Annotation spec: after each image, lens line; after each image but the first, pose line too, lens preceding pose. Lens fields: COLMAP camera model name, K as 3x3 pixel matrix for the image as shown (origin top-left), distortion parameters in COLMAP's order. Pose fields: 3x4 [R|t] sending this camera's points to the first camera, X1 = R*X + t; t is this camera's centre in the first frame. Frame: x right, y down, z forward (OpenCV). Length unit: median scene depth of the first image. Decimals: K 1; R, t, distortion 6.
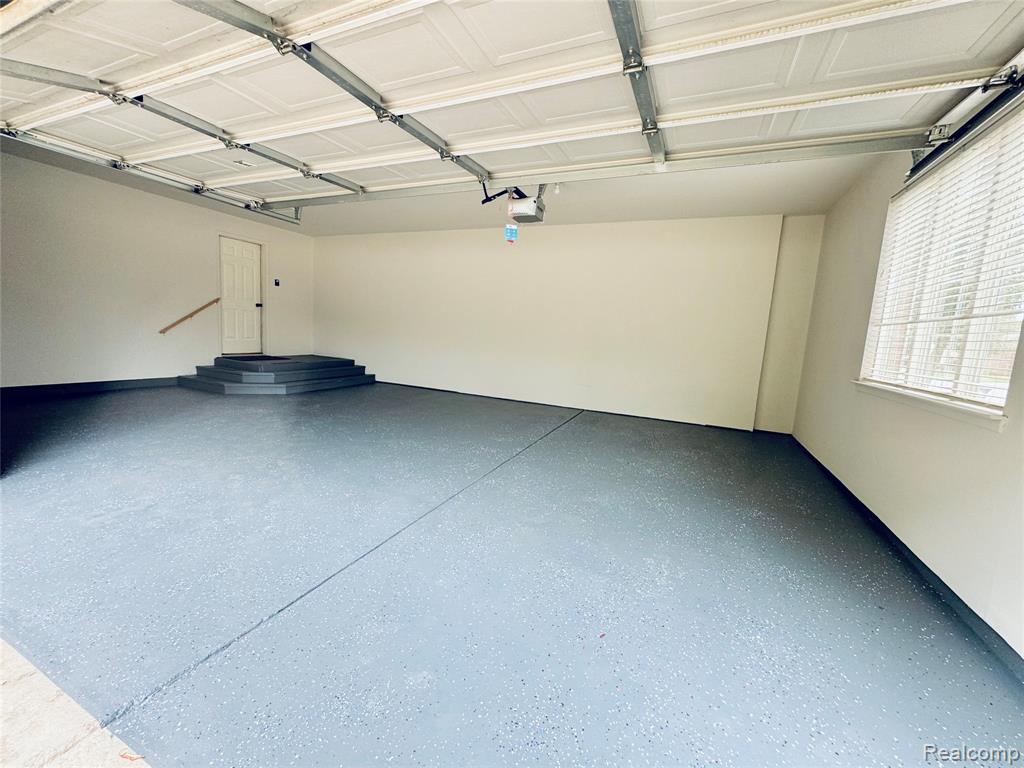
lens RADIAL K [[407.7, 0, 513.0], [0, 407.7, 381.9], [0, 0, 1]] dist [-0.004887, -0.000026]
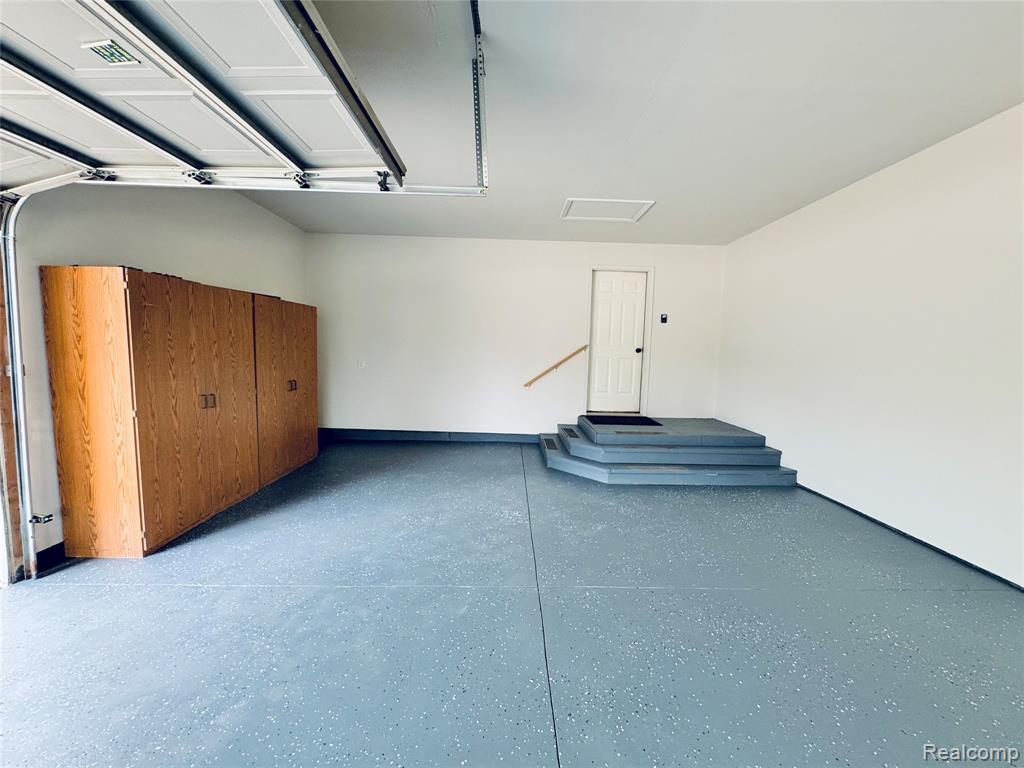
lens RADIAL K [[407.7, 0, 509.6], [0, 407.7, 380.7], [0, 0, 1]] dist [-0.004887, -0.000026]
pose [[0.411620, 0.012454, -0.911271, -0.027251], [-0.109060, 0.993394, -0.035686, -0.083647], [0.904807, 0.114072, 0.410259, 0.510224]]
